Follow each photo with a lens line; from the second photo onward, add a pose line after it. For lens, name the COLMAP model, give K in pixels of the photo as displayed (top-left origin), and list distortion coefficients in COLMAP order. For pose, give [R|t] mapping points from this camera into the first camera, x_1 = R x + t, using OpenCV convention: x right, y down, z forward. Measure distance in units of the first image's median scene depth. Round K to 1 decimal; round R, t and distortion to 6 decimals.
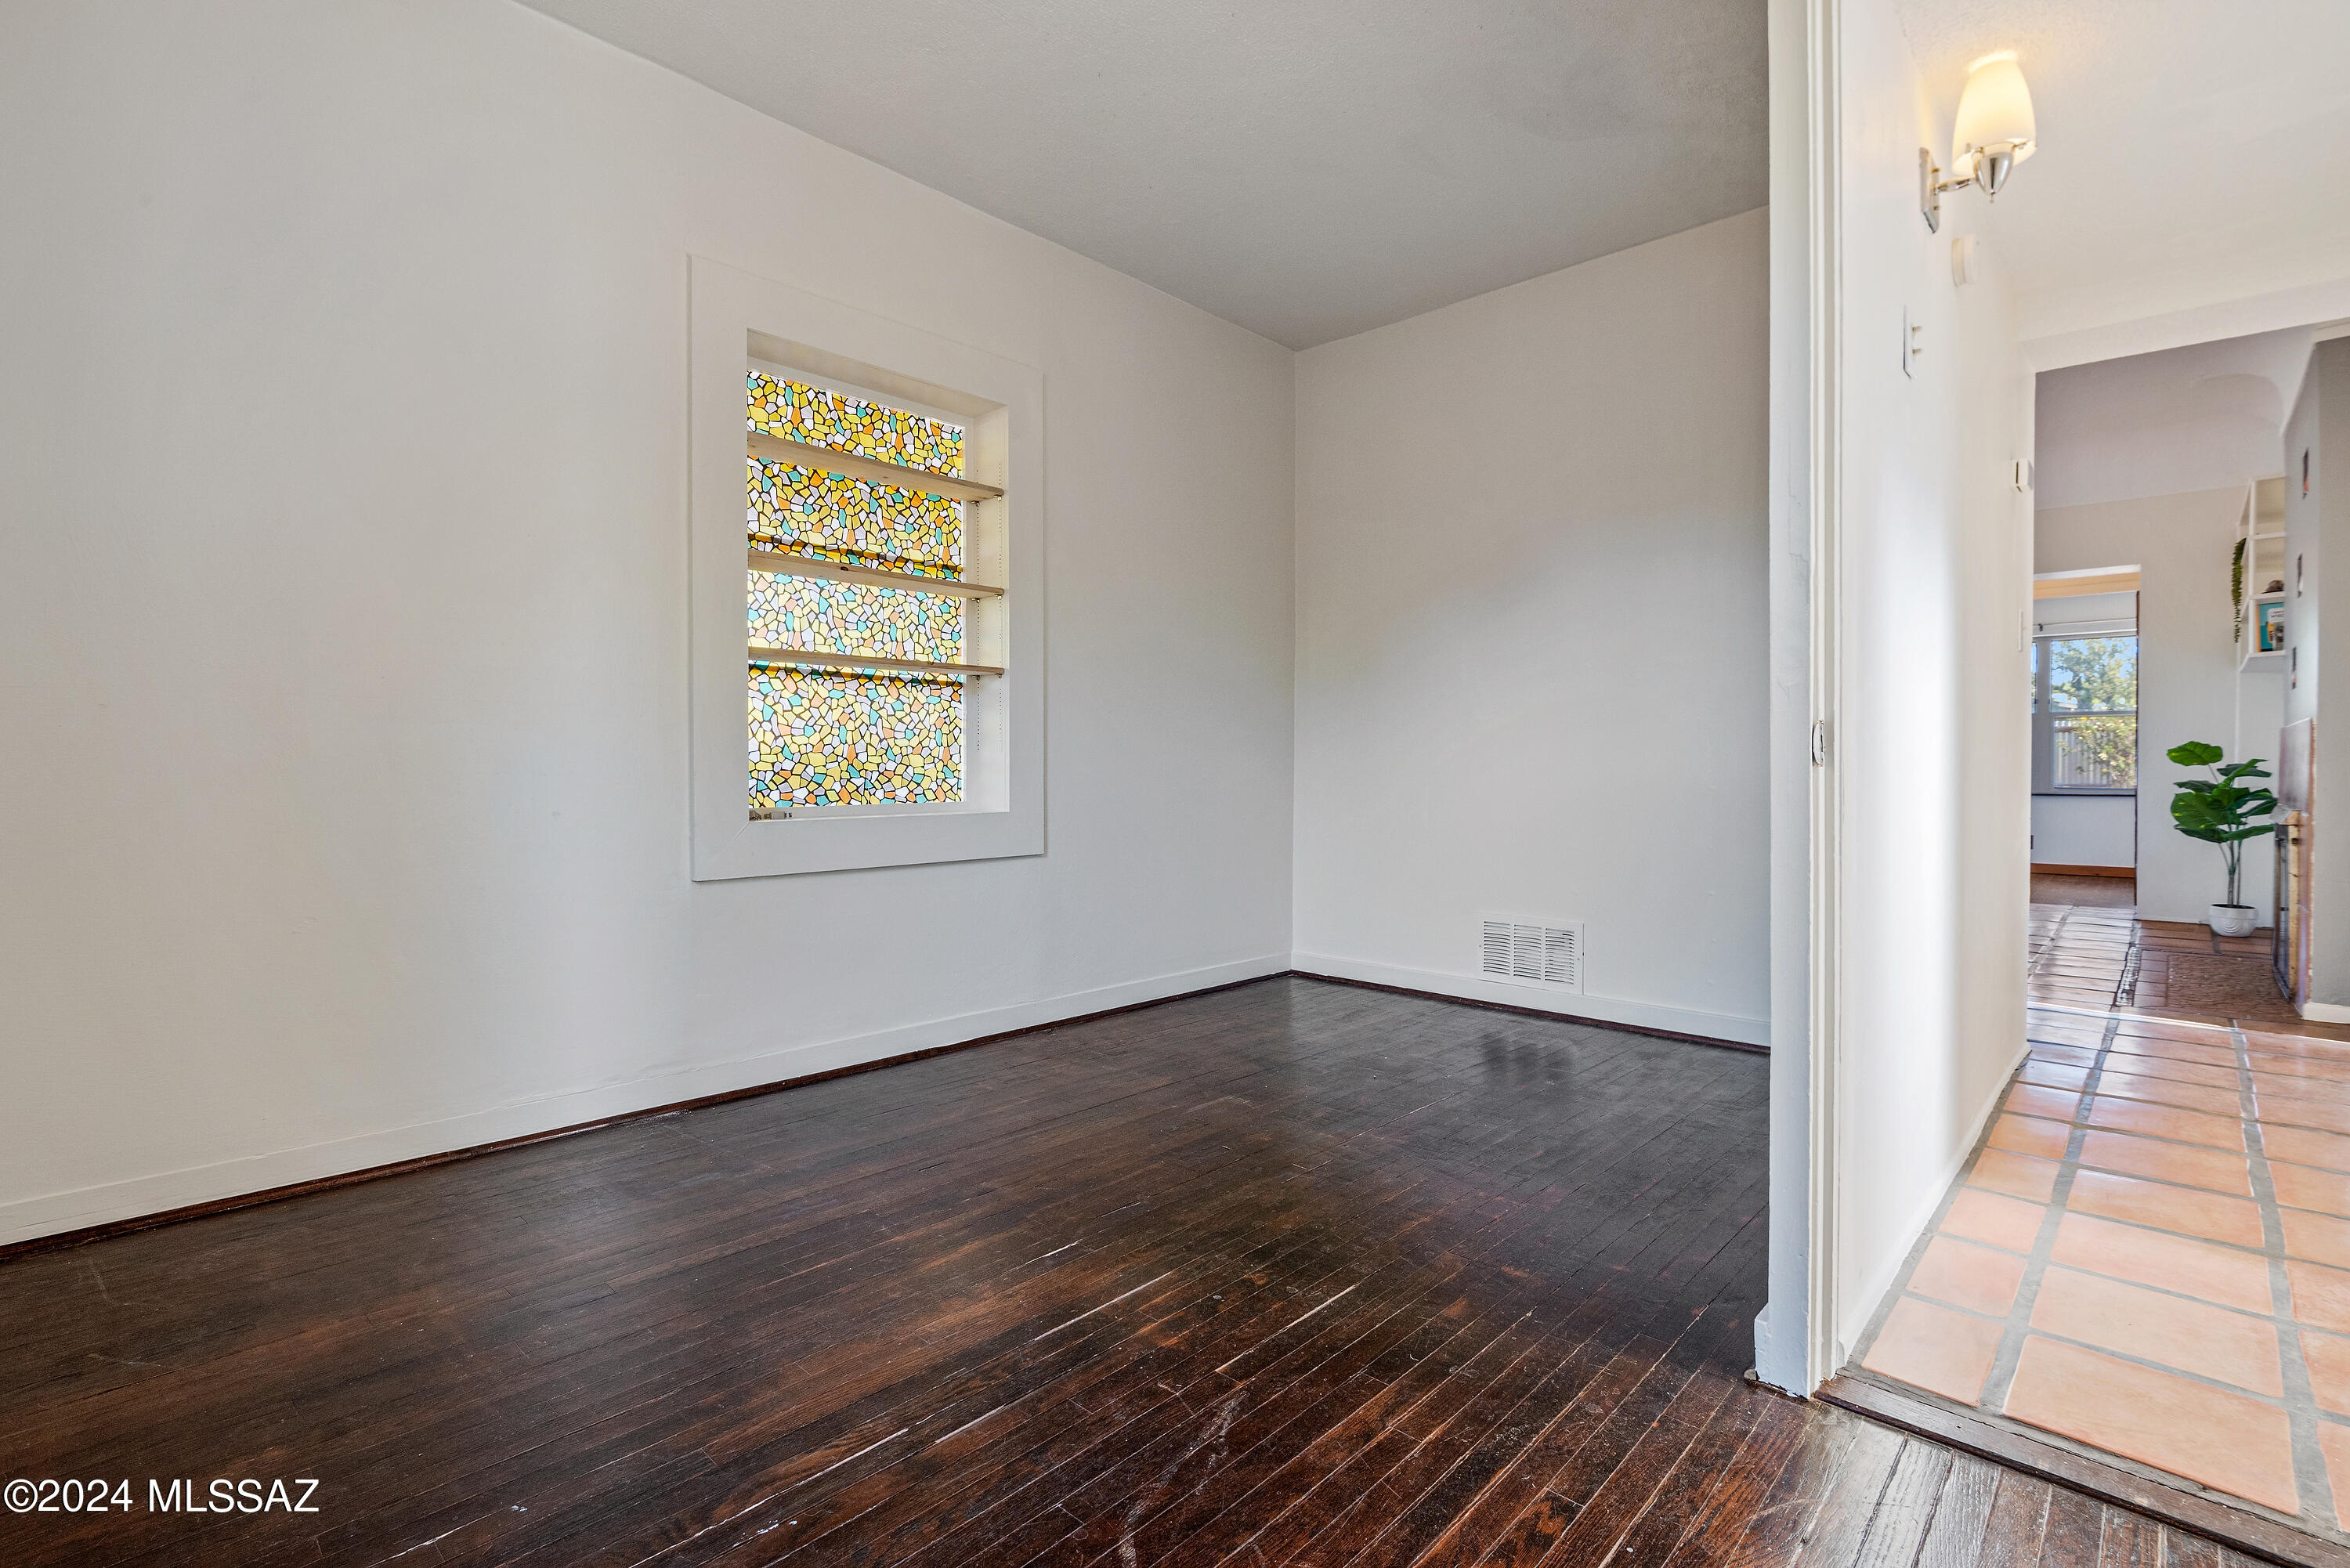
lens RADIAL K [[1096.5, 0, 1165.0], [0, 1096.5, 771.8], [0, 0, 1]] dist [-0.010168, -0.000731]
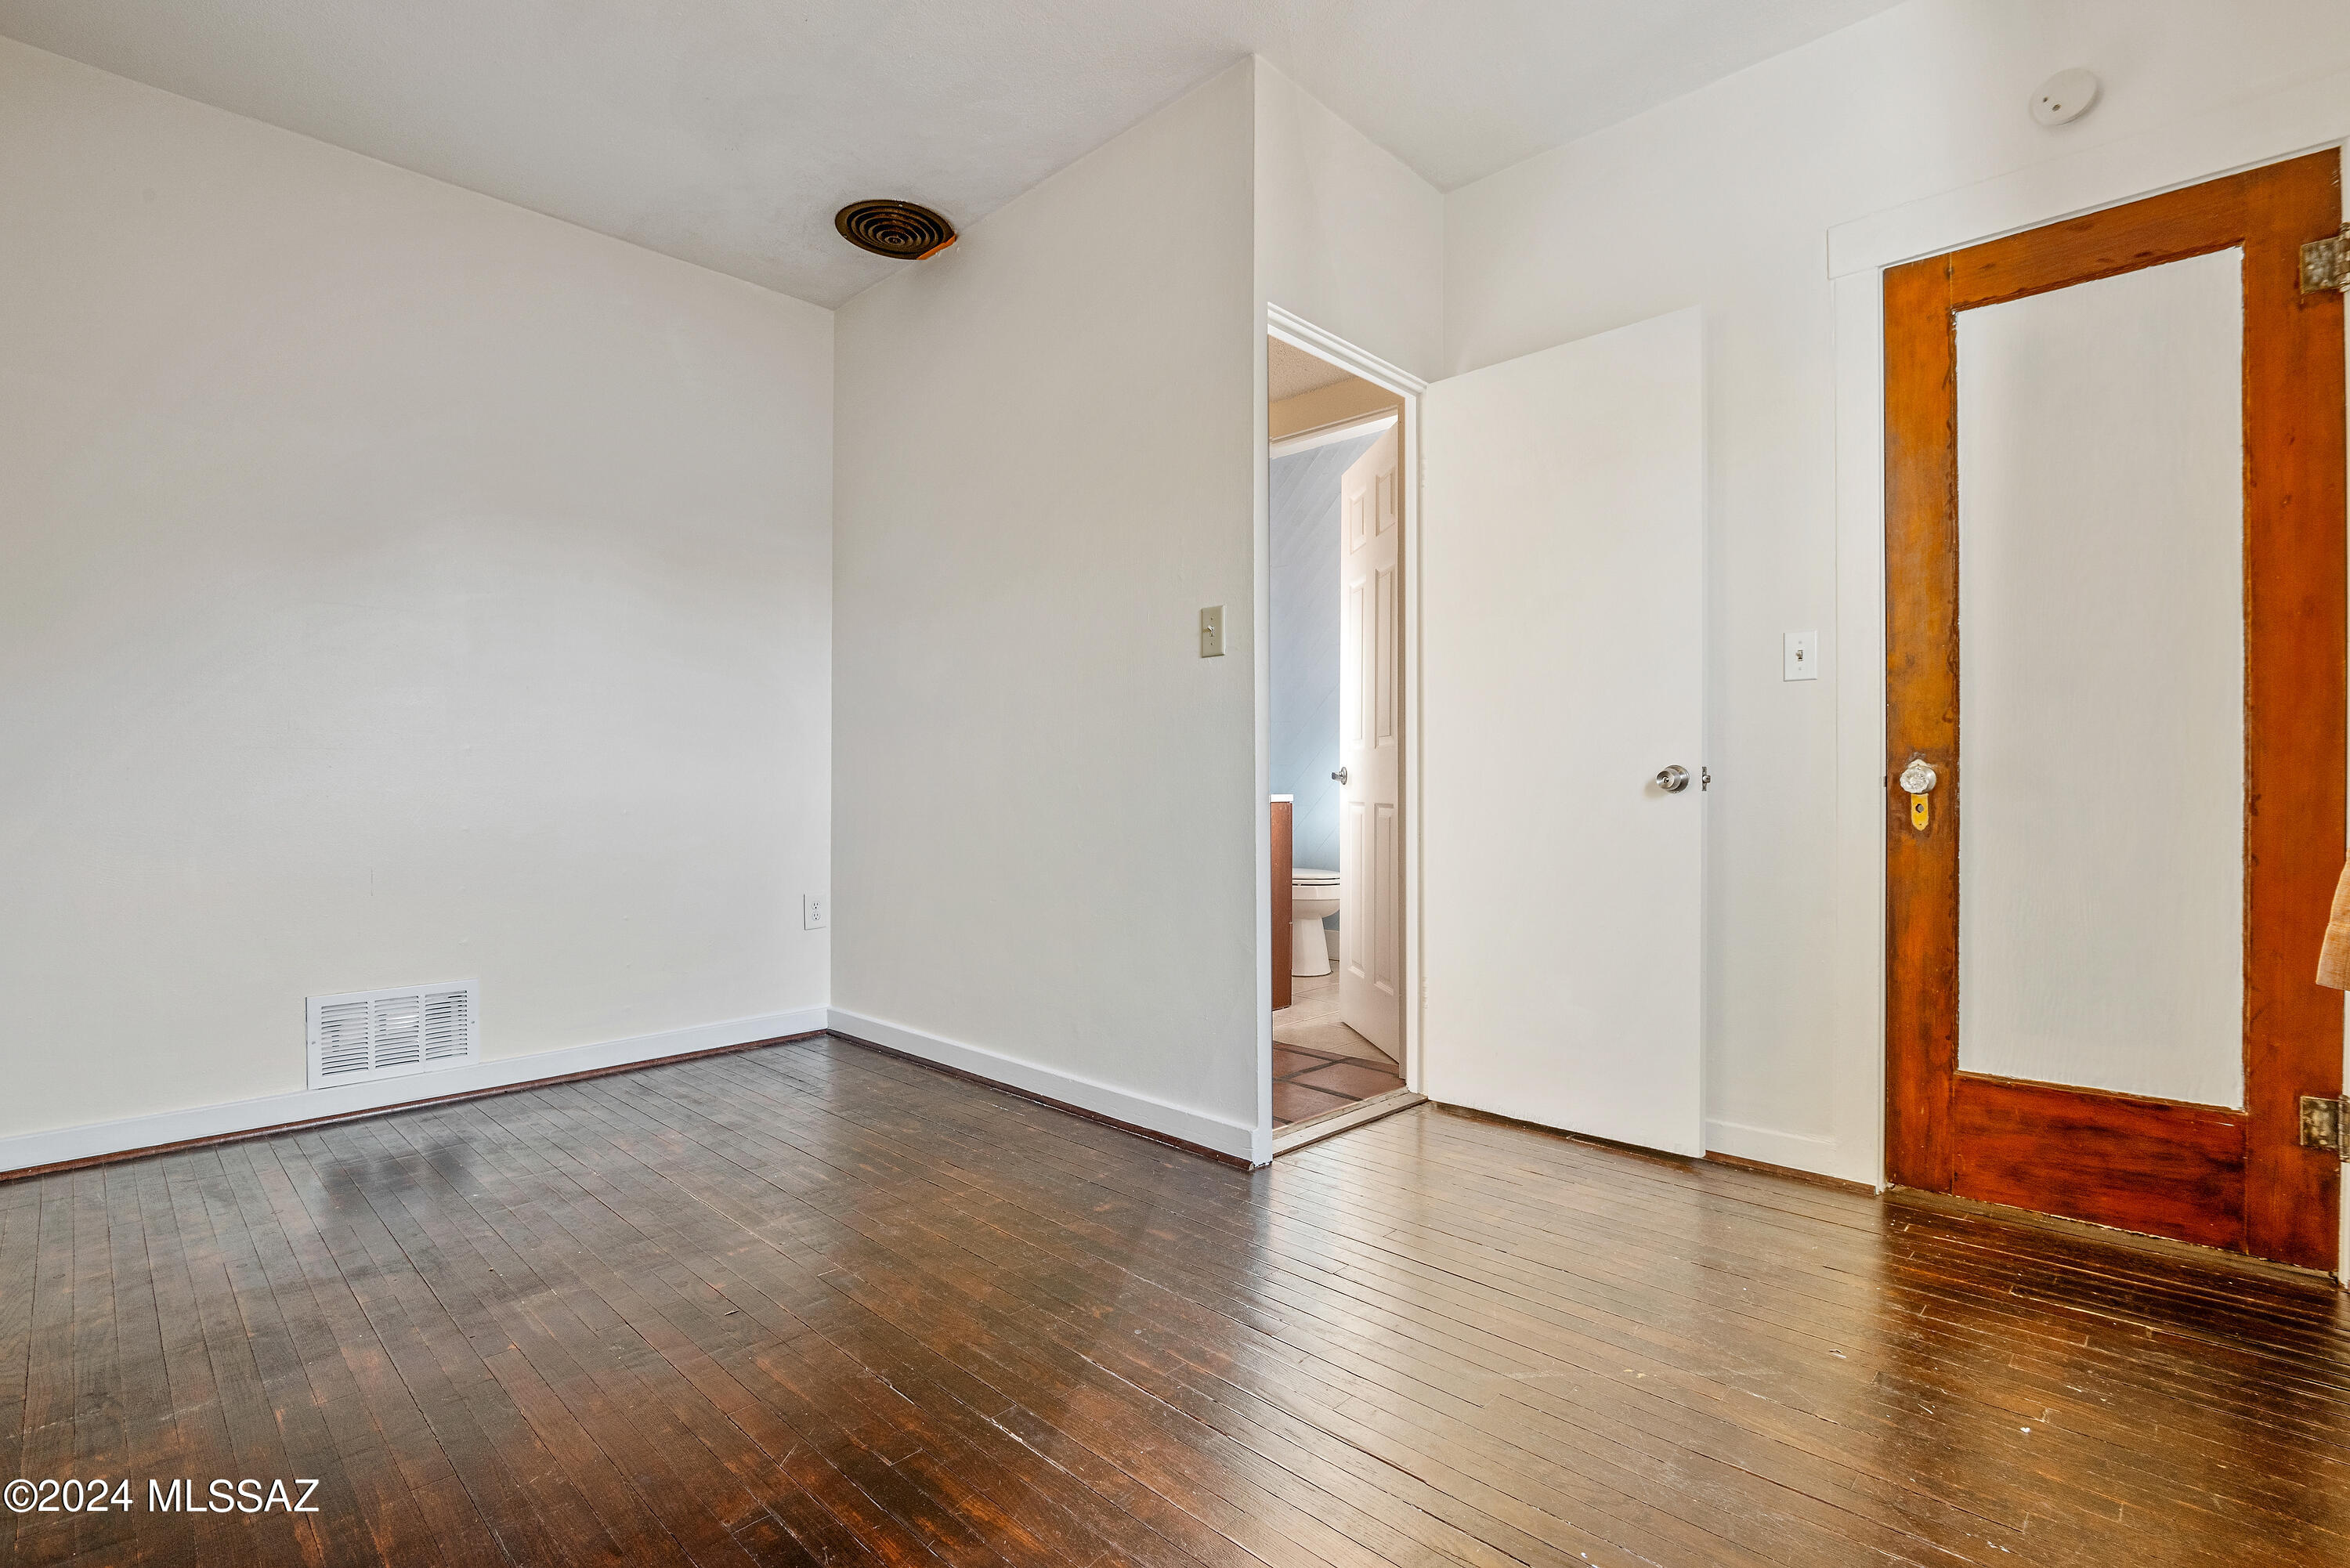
lens RADIAL K [[1096.5, 0, 1168.4], [0, 1096.5, 783.2], [0, 0, 1]] dist [-0.010168, -0.000731]
pose [[0.007243, -0.009209, 0.999931, -0.556166], [0.007865, 0.999927, 0.009152, -0.020512], [-0.999943, 0.007798, 0.007315, 0.555374]]
